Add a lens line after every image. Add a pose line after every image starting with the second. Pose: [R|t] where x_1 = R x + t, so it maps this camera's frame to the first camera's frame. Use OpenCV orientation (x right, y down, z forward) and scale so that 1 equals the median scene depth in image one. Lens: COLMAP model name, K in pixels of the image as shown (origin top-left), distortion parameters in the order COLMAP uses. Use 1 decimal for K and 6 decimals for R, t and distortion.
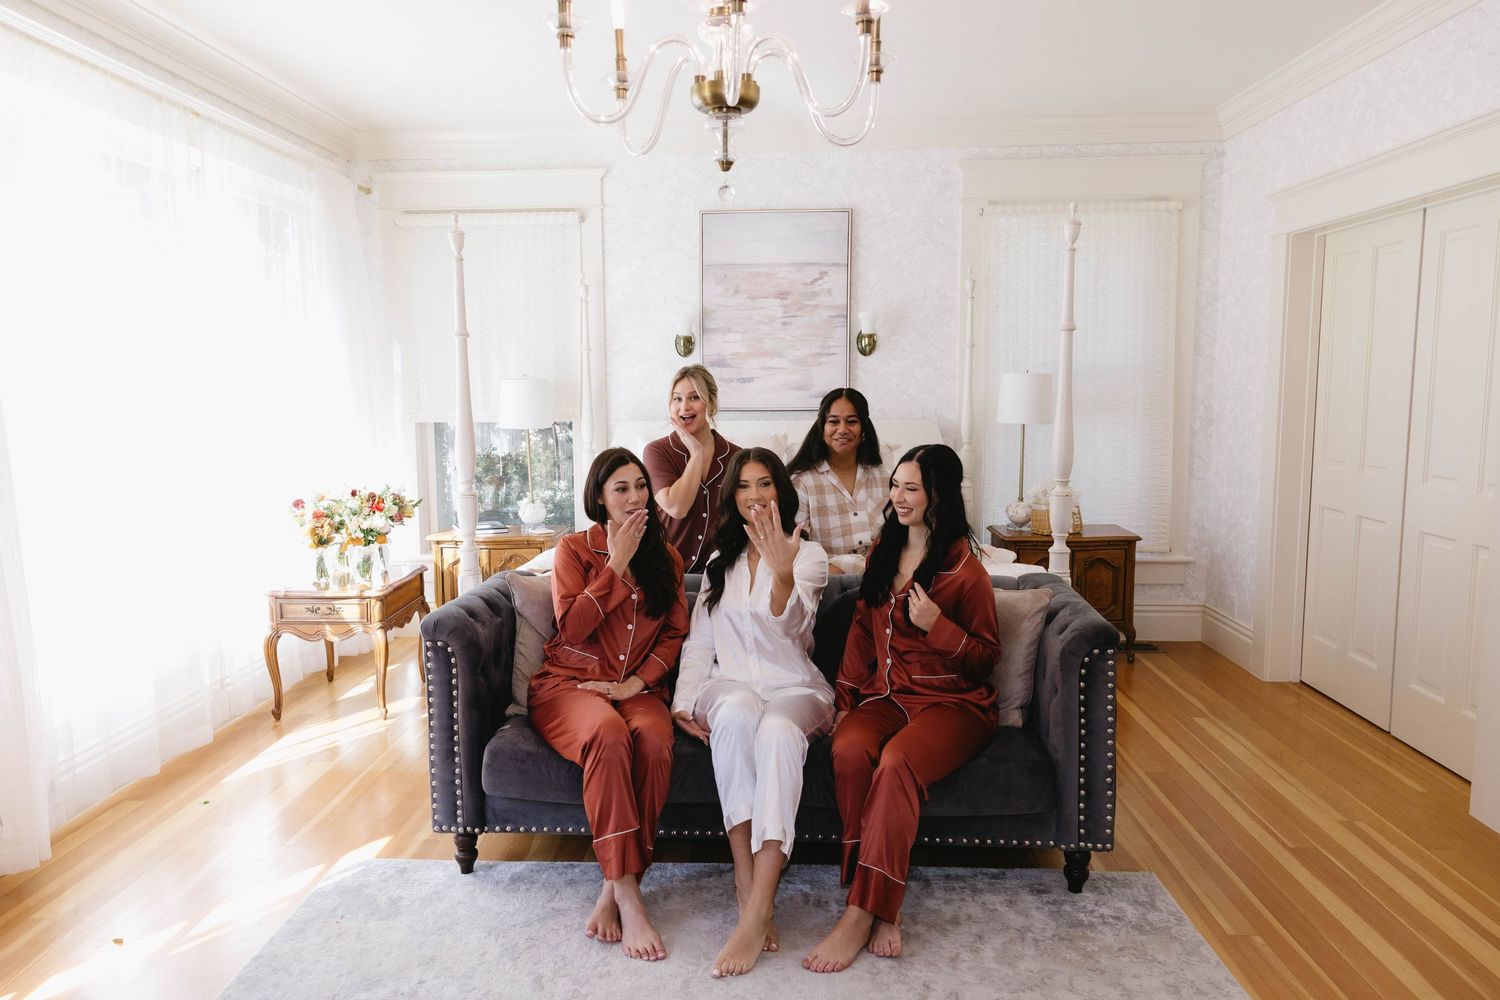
lens RADIAL K [[1050.7, 0, 695.9], [0, 1050.7, 497.6], [0, 0, 1]] dist [0.005876, 0.001415]
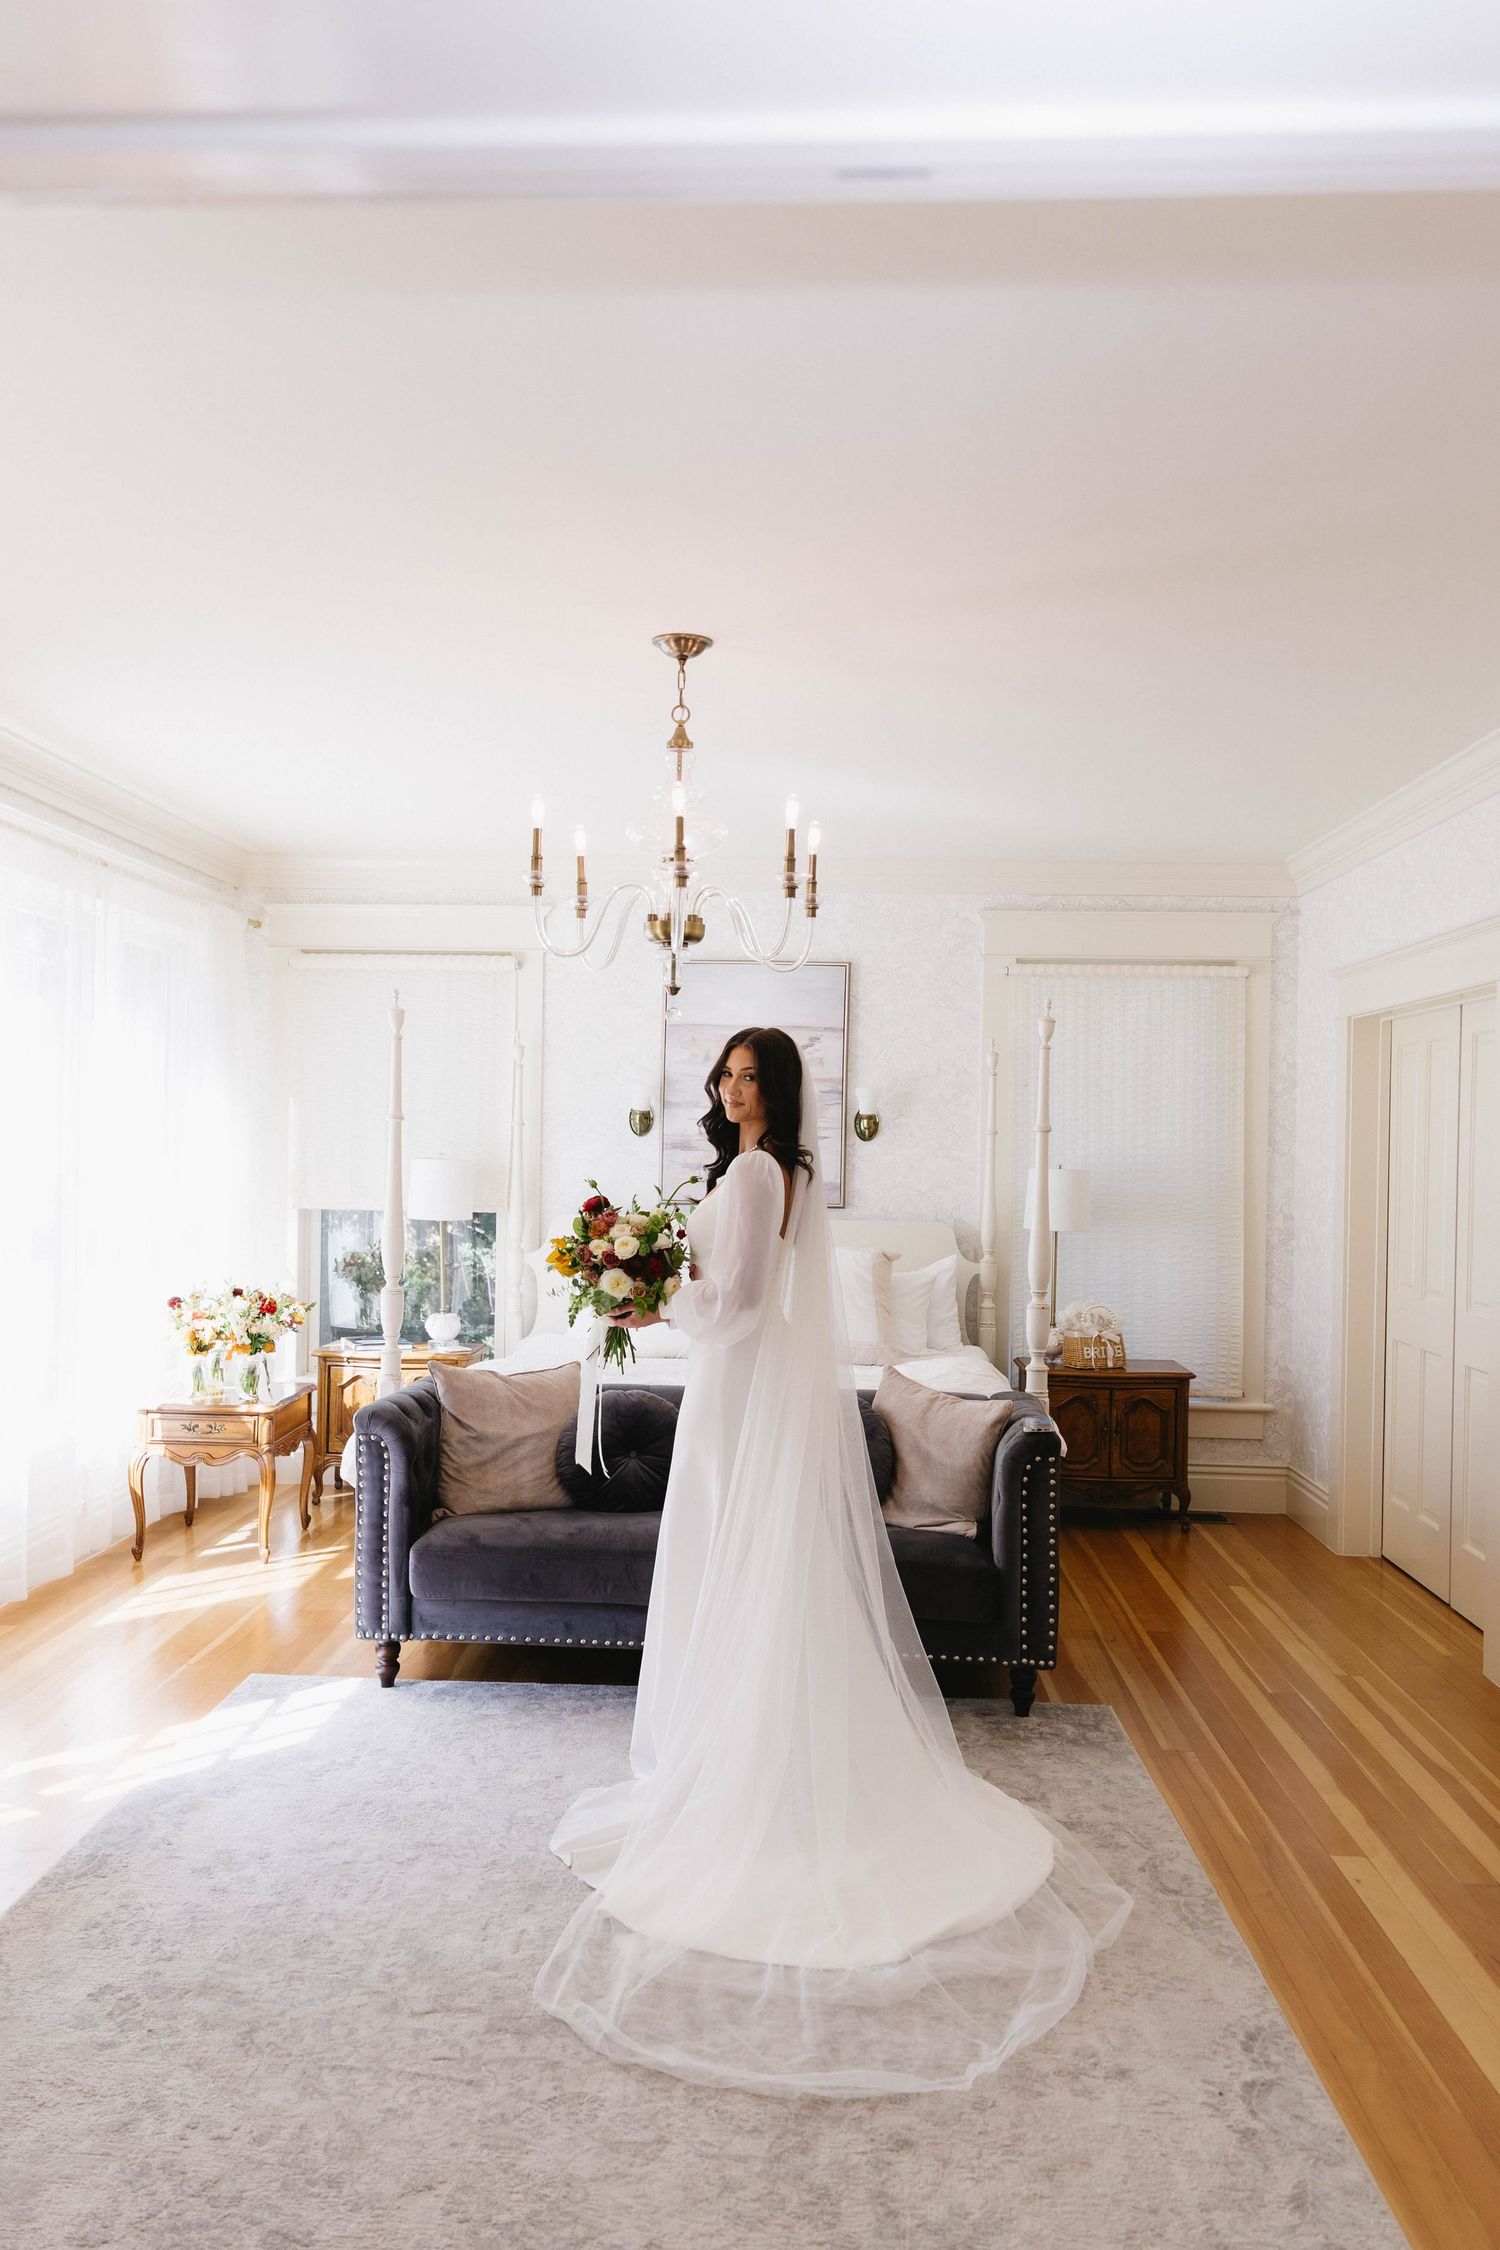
lens RADIAL K [[1777.4, 0, 708.1], [0, 1777.4, 1129.9], [0, 0, 1]] dist [0.082999, -0.000057]
pose [[0.999379, 0.028101, 0.021276, 0.015409], [-0.025332, 0.992354, -0.120793, 0.031852], [-0.024508, 0.120179, 0.992450, -0.458515]]
